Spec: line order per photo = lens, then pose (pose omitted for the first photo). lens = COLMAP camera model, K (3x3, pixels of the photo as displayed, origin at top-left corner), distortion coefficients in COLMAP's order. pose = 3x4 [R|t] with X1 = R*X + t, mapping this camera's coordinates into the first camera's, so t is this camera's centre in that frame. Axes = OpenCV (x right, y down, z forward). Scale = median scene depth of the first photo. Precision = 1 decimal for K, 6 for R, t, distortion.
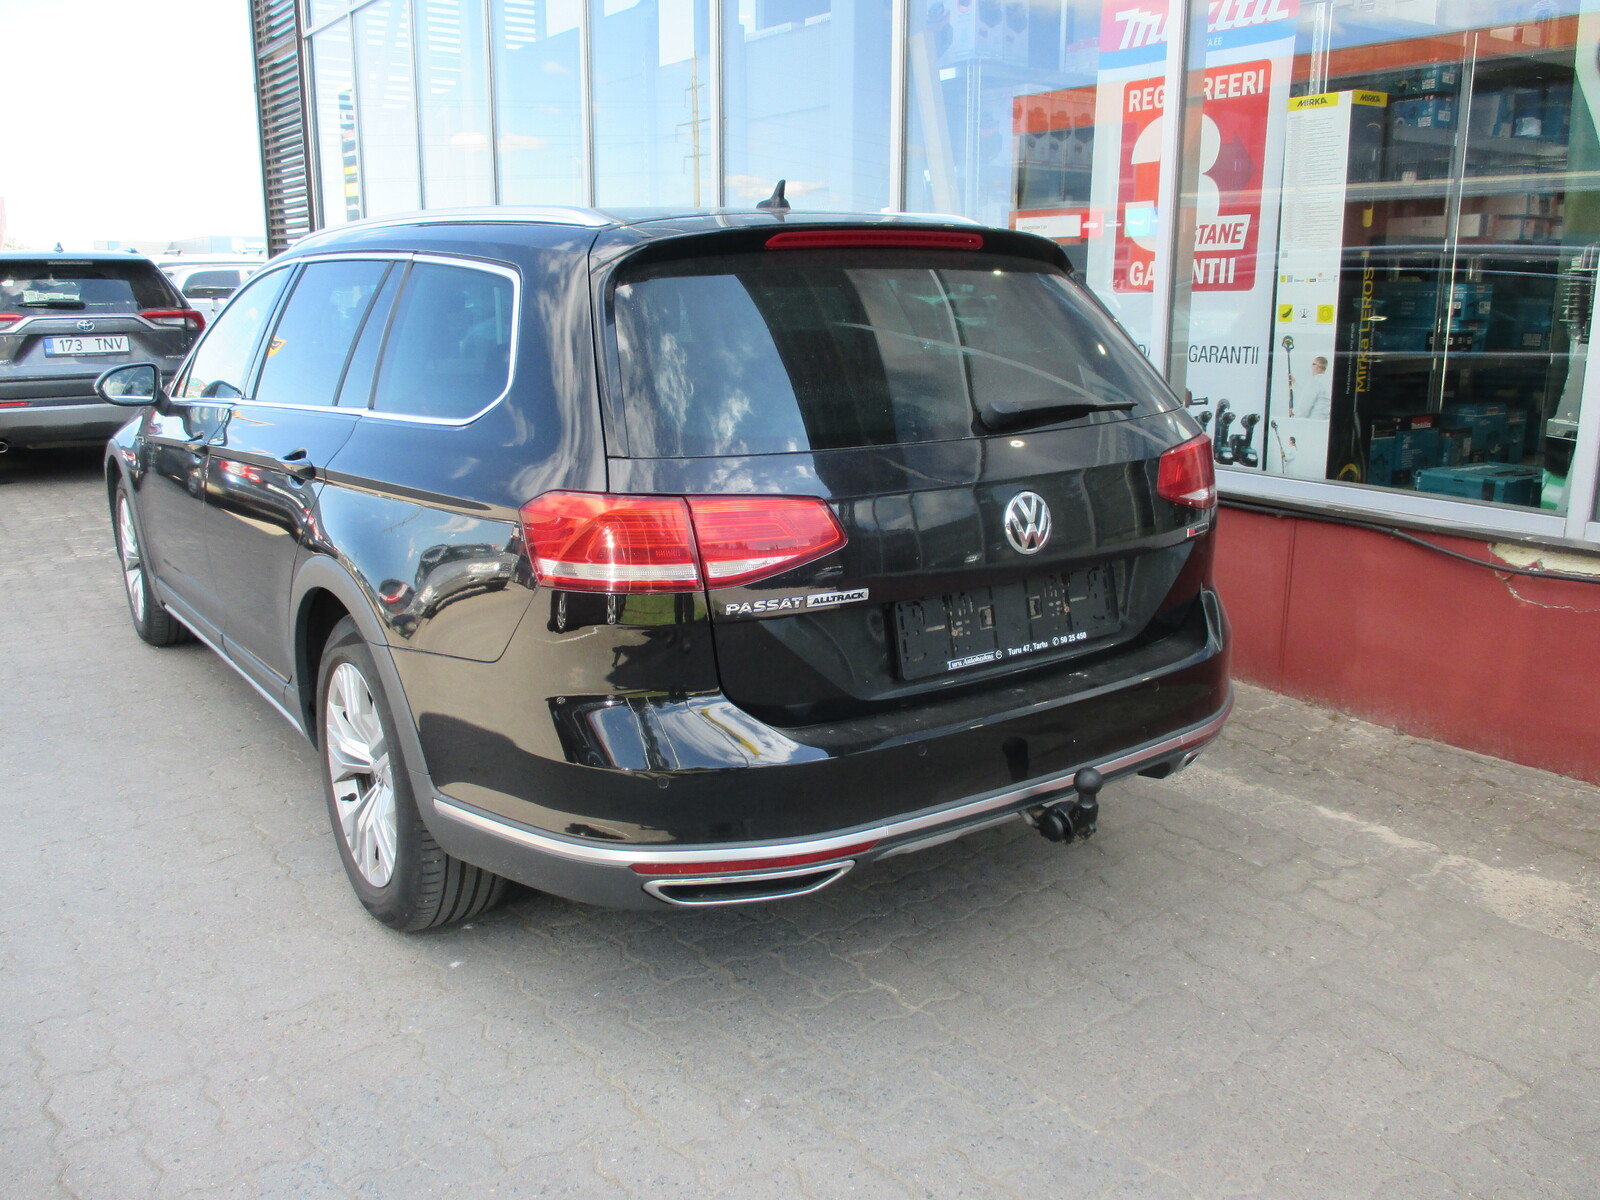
lens RADIAL K [[1326.2, 0, 795.6], [0, 1326.2, 600.2], [0, 0, 1]] dist [-0.031162, 0.012229]
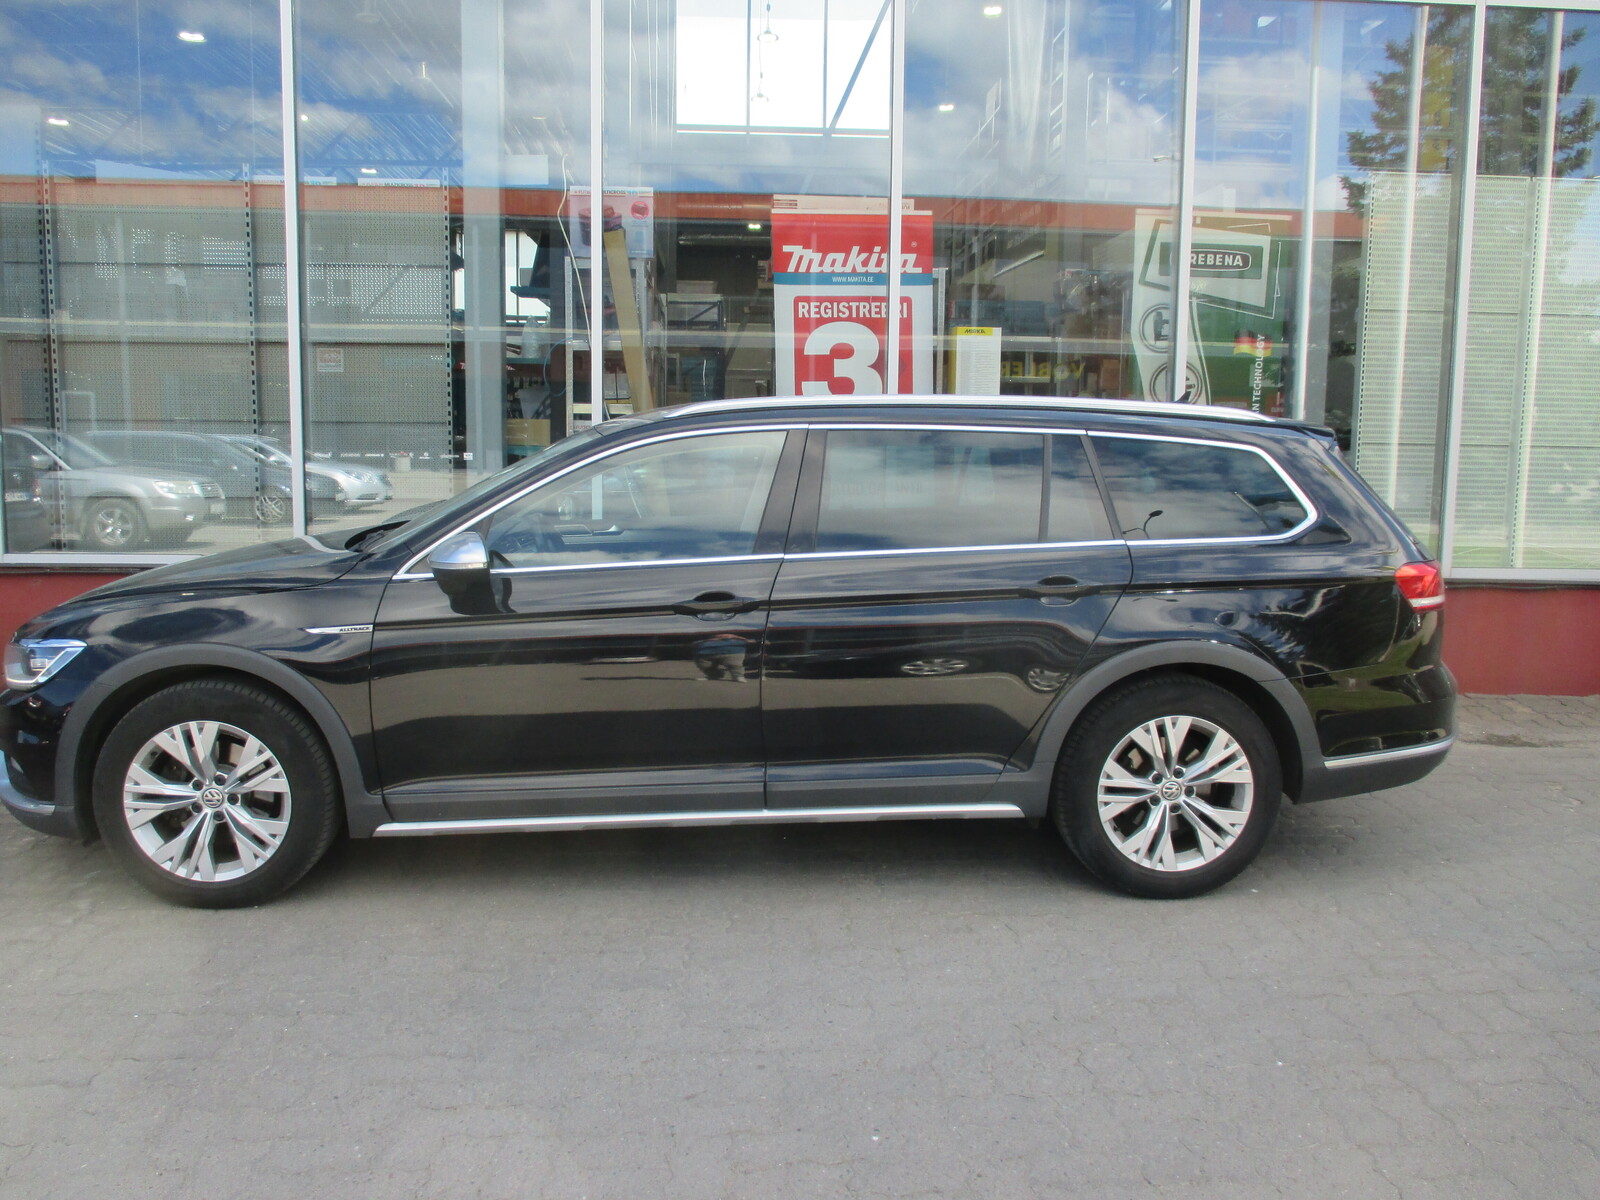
lens RADIAL K [[1326.9, 0, 801.1], [0, 1326.9, 600.7], [0, 0, 1]] dist [-0.017160, -0.003455]
pose [[0.510506, -0.095715, 0.854531, -0.974967], [0.186311, 0.982490, -0.001256, -0.077855], [-0.839448, 0.159849, 0.519400, 0.330306]]
